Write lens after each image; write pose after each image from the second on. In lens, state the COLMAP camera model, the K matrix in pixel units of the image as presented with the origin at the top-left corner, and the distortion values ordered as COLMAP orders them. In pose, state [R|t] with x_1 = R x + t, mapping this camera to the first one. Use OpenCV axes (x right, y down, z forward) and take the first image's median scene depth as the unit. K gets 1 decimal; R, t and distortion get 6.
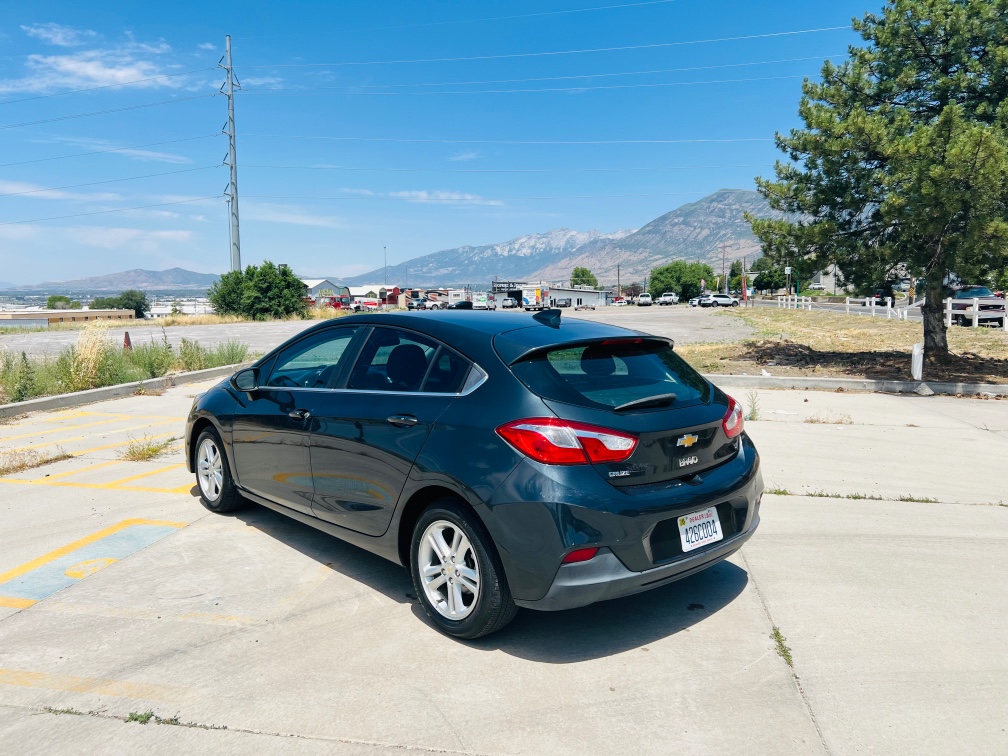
lens RADIAL K [[760.9, 0, 499.2], [0, 760.9, 379.7], [0, 0, 1]] dist [0.048653, -0.058500]
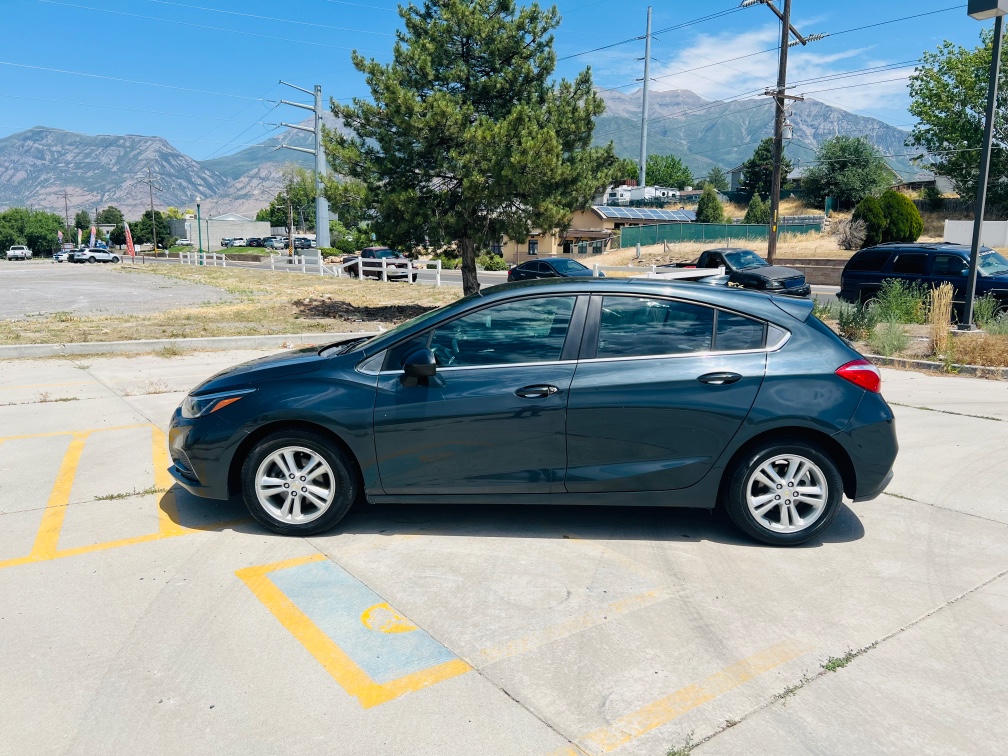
lens RADIAL K [[760.1, 0, 506.9], [0, 760.1, 383.7], [0, 0, 1]] dist [0.053799, -0.058344]
pose [[0.686139, -0.112447, 0.718728, -1.040111], [0.067958, 0.993569, 0.090569, -0.056009], [-0.724290, -0.013300, 0.689368, 0.408701]]
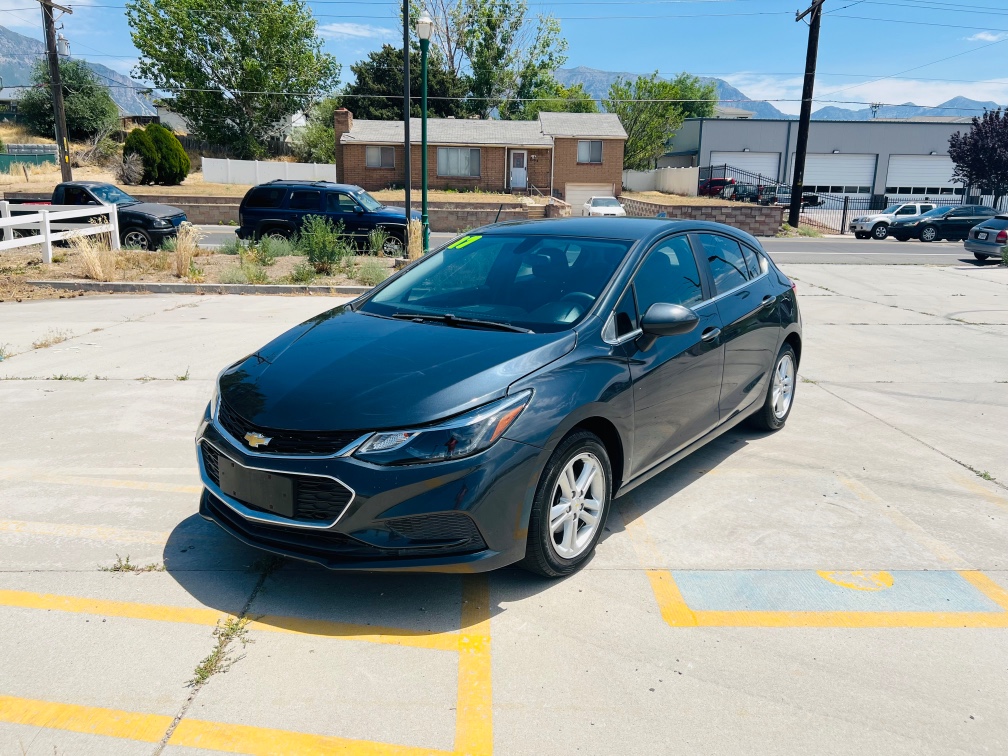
lens RADIAL K [[760.1, 0, 506.9], [0, 760.1, 383.7], [0, 0, 1]] dist [0.053799, -0.058344]
pose [[-0.196225, -0.229785, 0.953255, -1.205385], [0.094780, 0.963158, 0.251683, -0.167232], [-0.975967, 0.139736, -0.167217, 1.521033]]
